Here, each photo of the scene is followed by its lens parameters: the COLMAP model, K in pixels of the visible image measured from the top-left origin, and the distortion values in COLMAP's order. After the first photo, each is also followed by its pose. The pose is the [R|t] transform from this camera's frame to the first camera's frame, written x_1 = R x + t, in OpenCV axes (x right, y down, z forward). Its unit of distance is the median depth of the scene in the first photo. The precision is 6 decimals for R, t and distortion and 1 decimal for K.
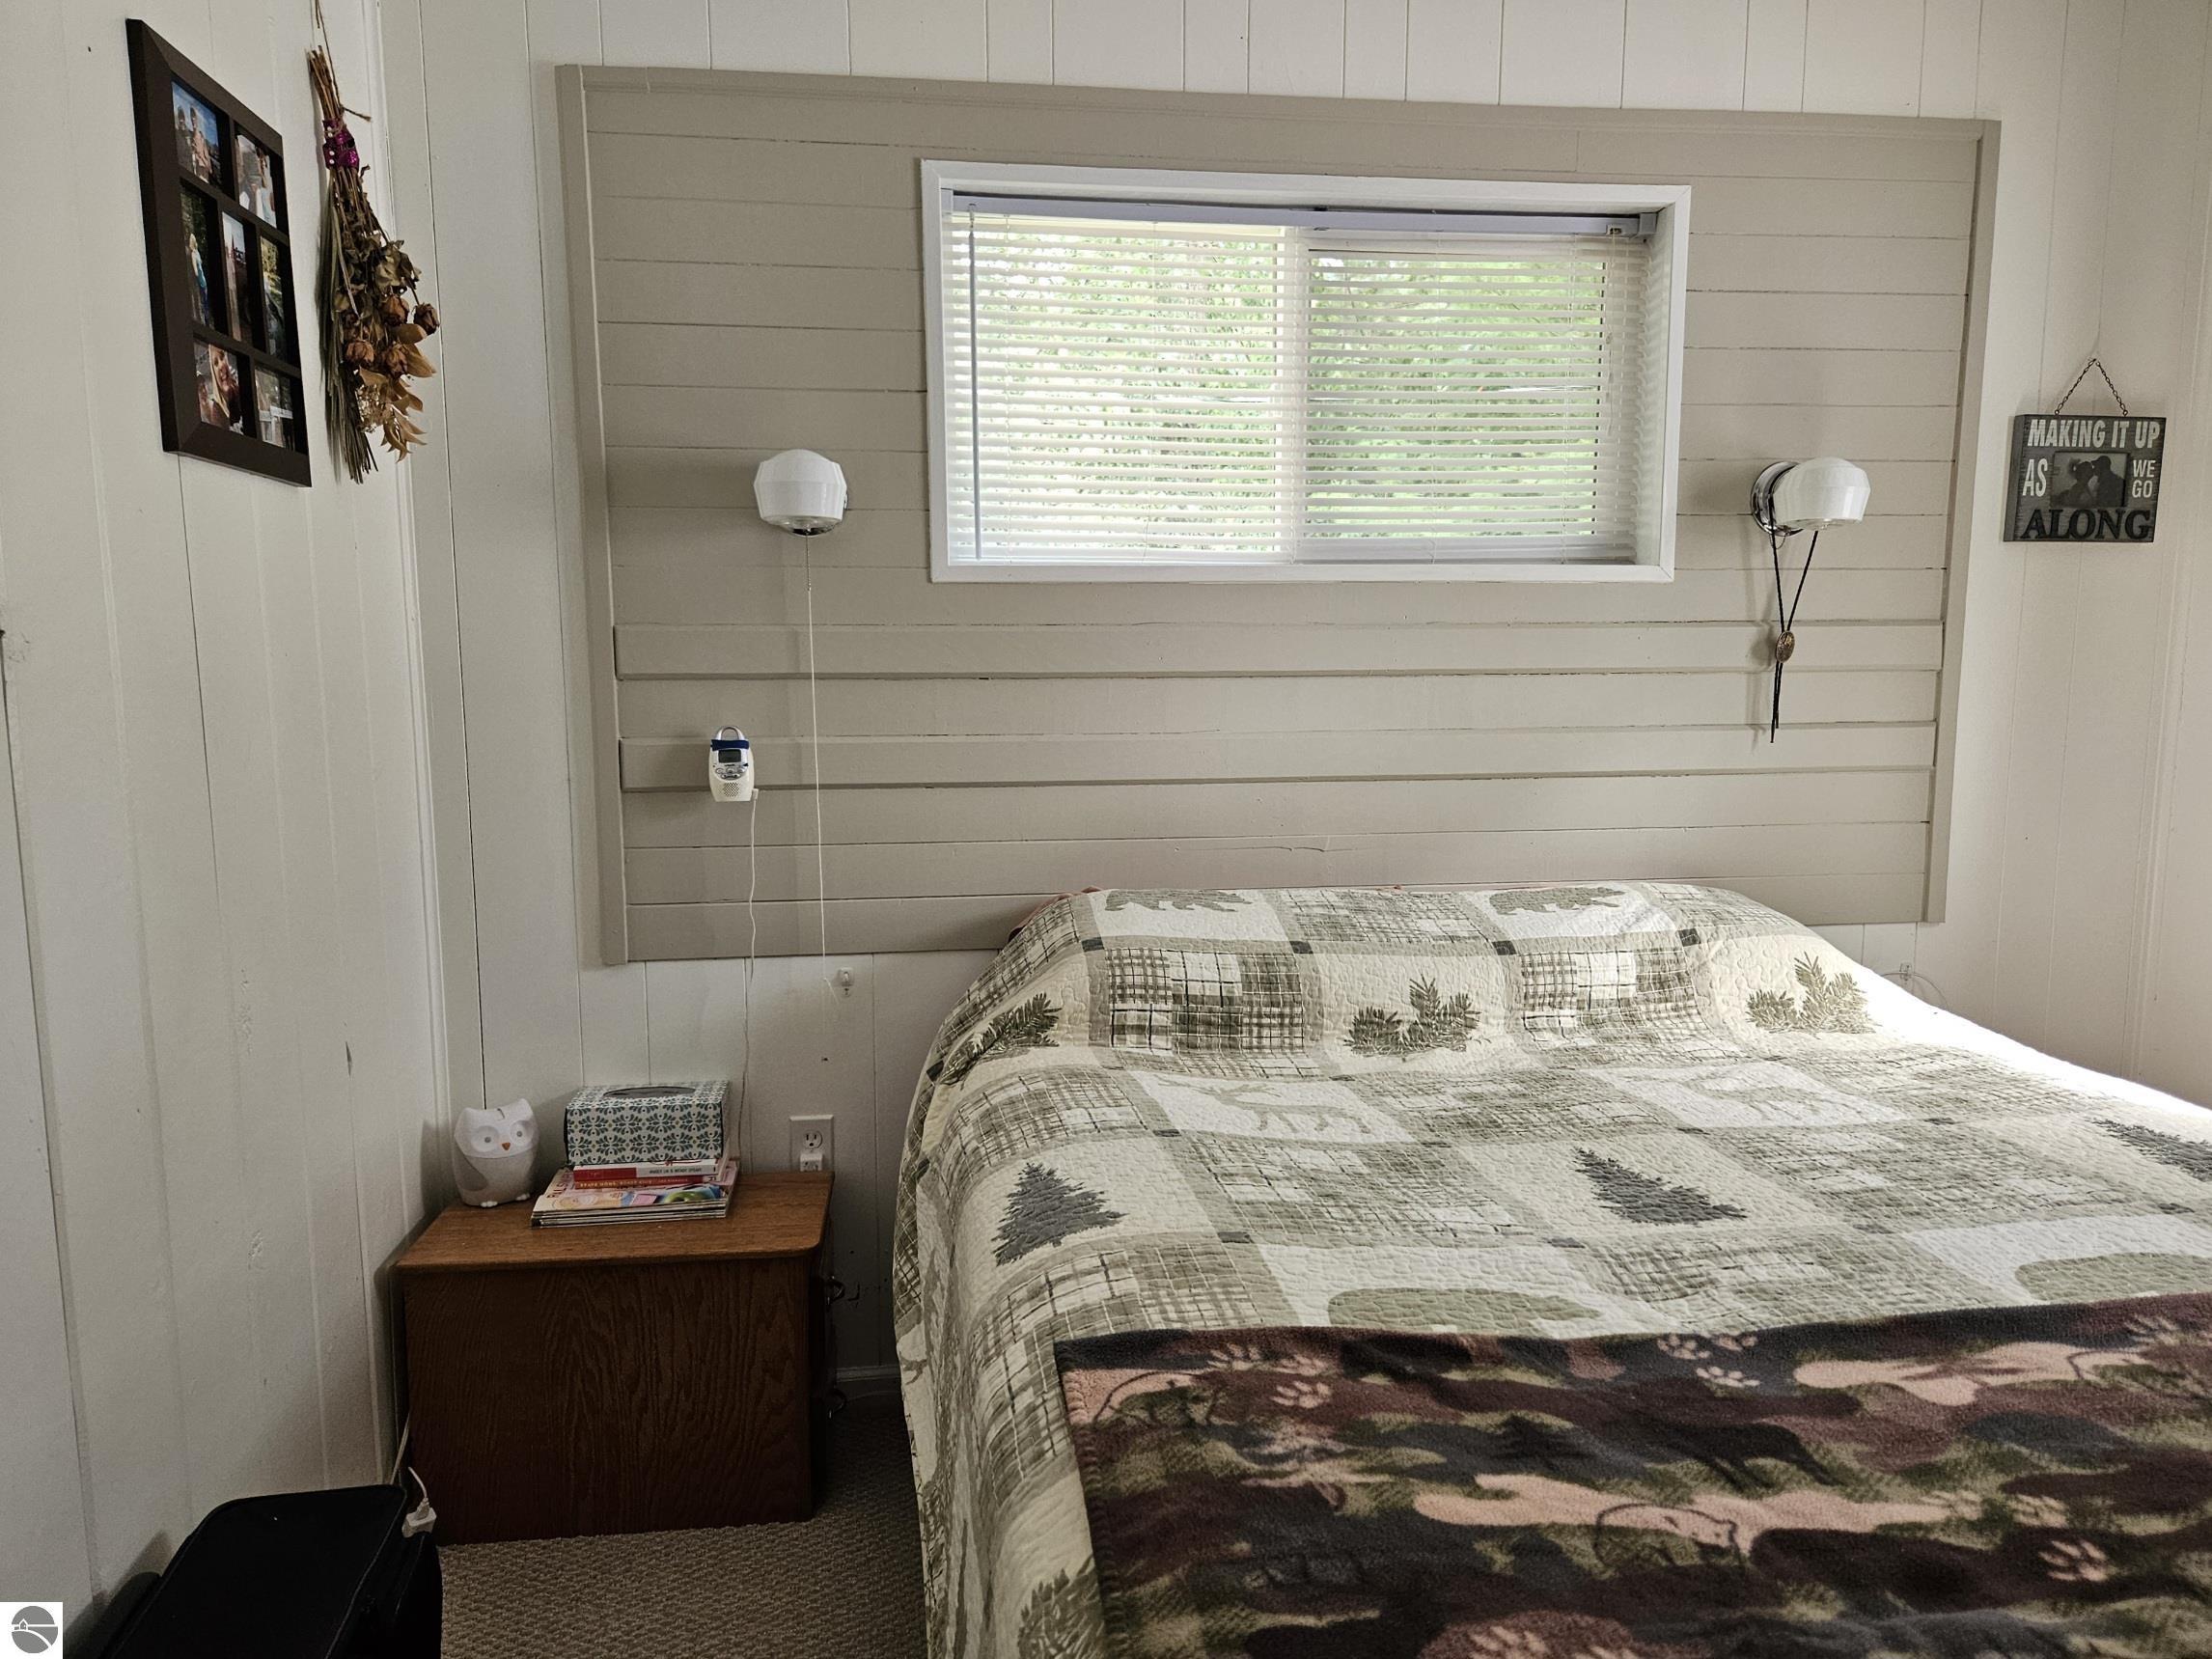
lens RADIAL K [[1549.4, 0, 1098.6], [0, 1549.4, 854.5], [0, 0, 1]] dist [0.075733, -0.061378]
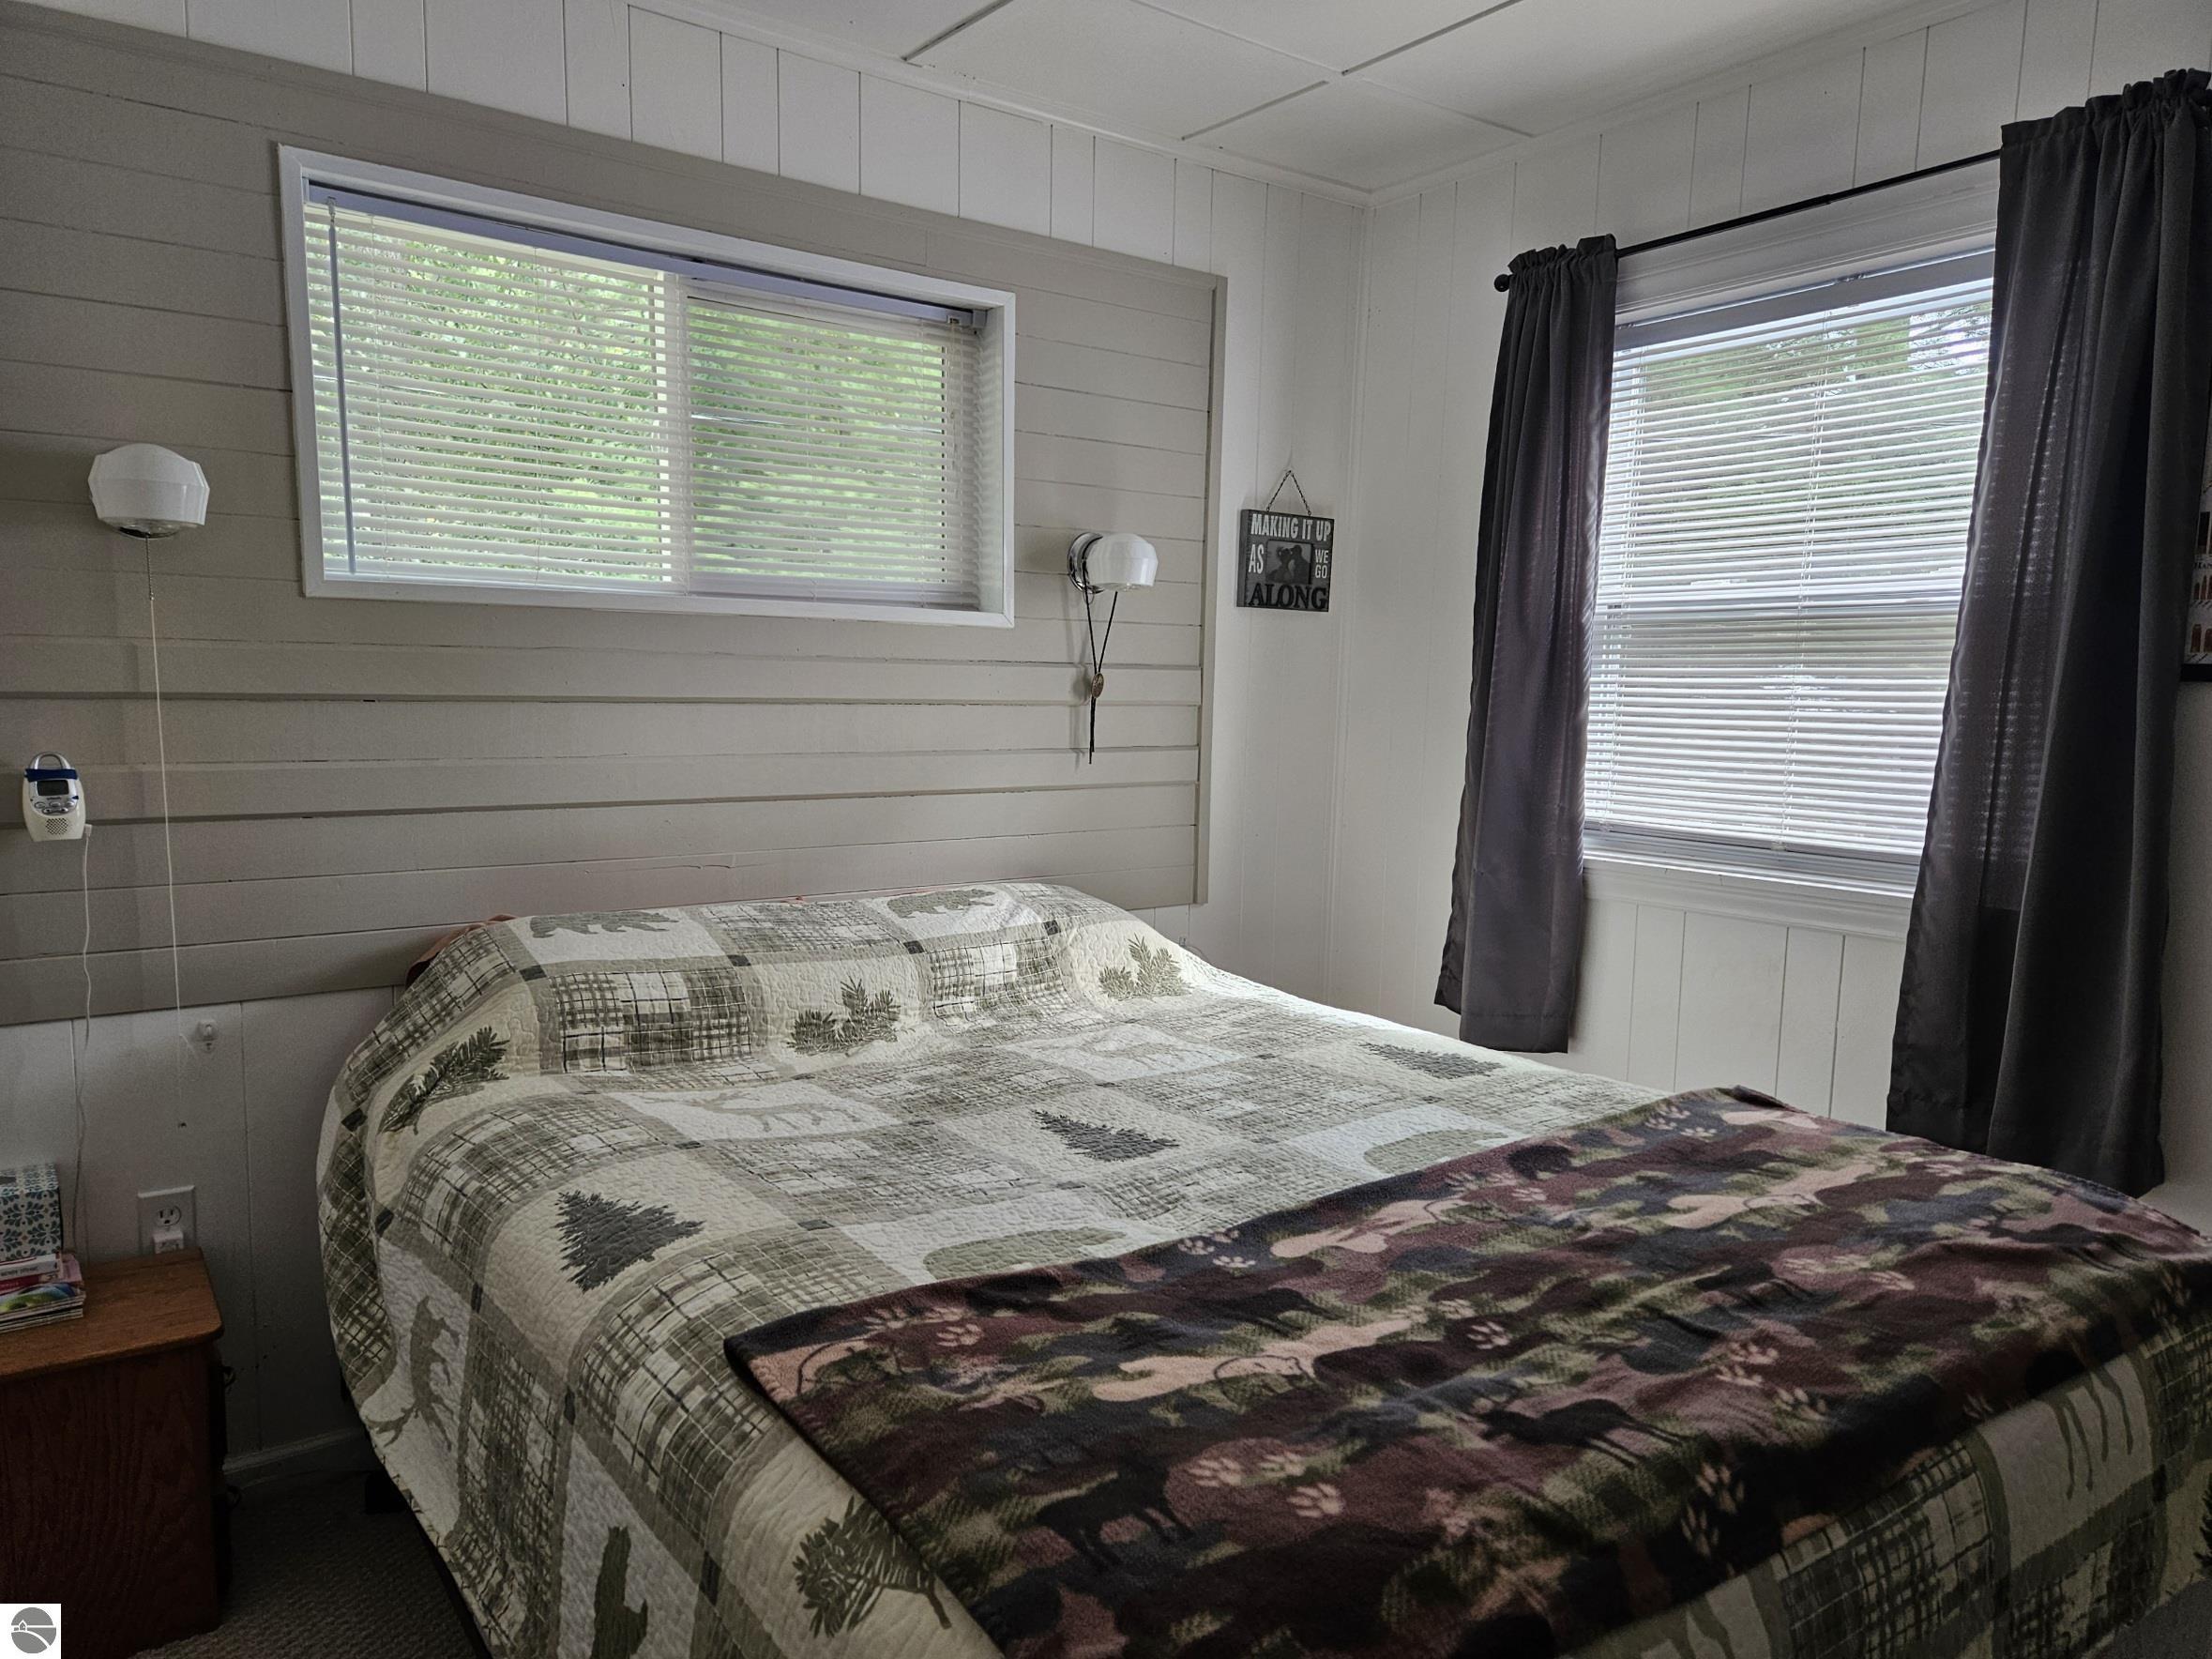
lens RADIAL K [[1498.5, 0, 1110.9], [0, 1498.5, 862.0], [0, 0, 1]] dist [0.073982, -0.059005]
pose [[0.875102, -0.039820, 0.482297, -0.153337], [0.037615, 0.999191, 0.014246, -0.013808], [-0.482474, 0.005675, 0.875892, -0.032965]]
